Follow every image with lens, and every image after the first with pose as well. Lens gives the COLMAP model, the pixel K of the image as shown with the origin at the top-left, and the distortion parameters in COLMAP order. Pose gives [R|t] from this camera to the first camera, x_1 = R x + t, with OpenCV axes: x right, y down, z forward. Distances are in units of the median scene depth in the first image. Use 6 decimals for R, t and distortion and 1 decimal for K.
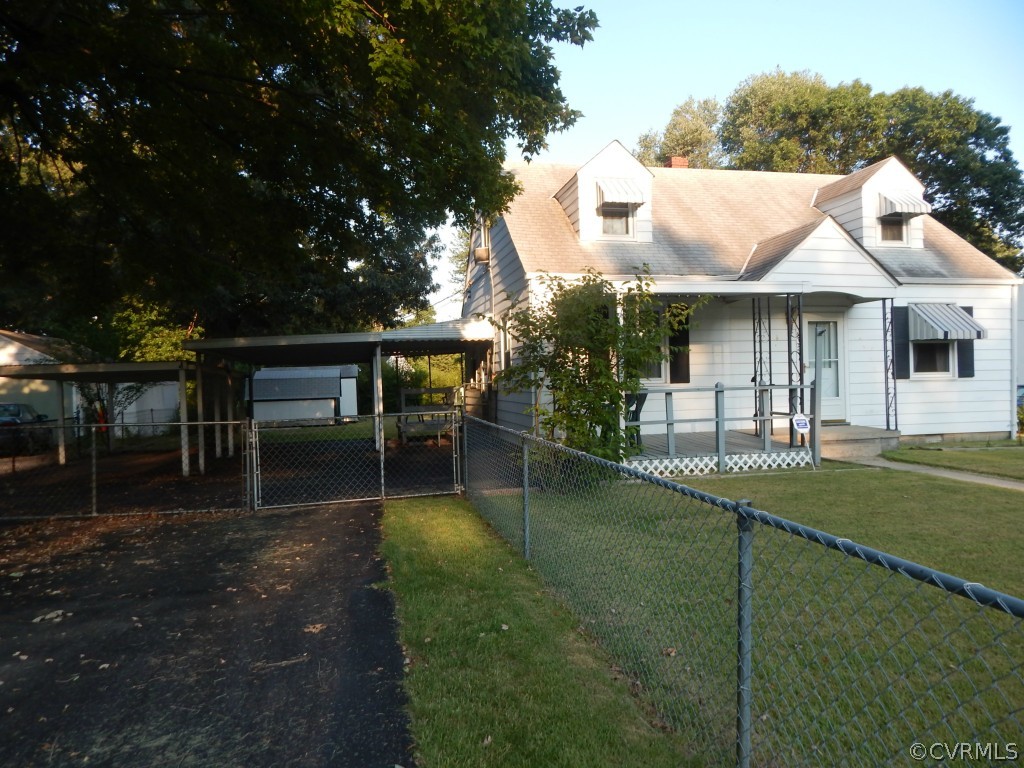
lens RADIAL K [[682.1, 0, 512.0], [0, 682.1, 384.0], [0, 0, 1]] dist [-0.001512, -0.000372]
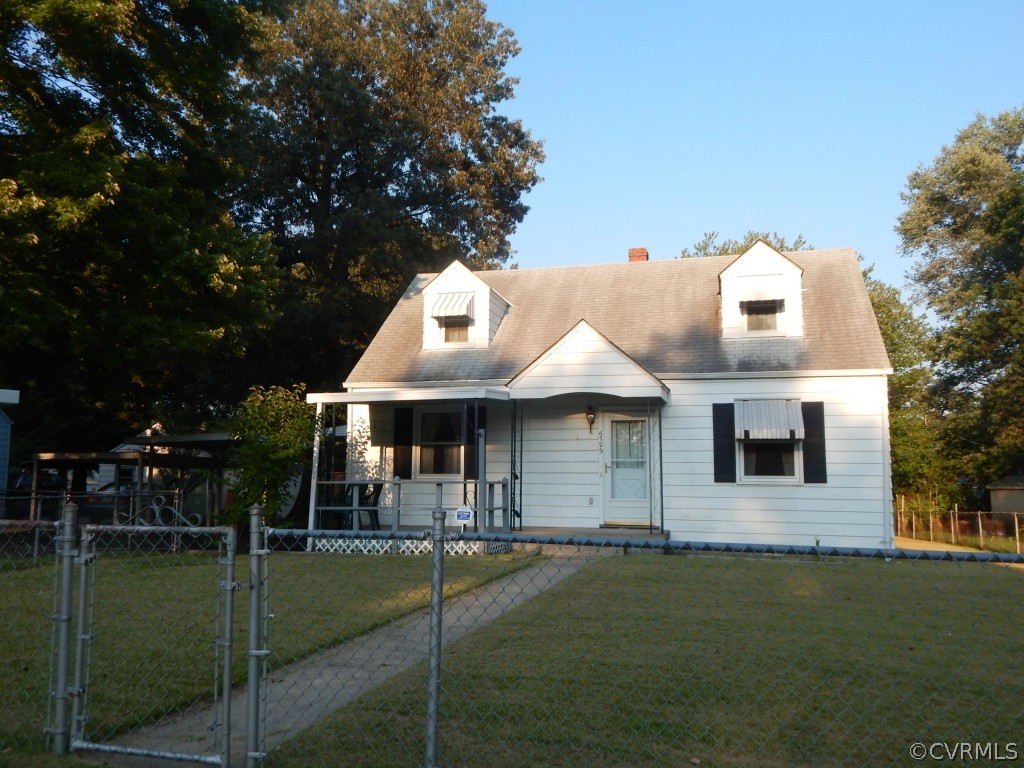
lens RADIAL K [[789.4, 0, 494.8], [0, 789.4, 382.6], [0, 0, 1]] dist [0.079207, 0.001482]
pose [[0.894087, -0.025684, -0.447156, 0.776483], [-0.028122, 0.993165, -0.113277, -0.009599], [0.447009, 0.113854, 0.887254, -0.115992]]
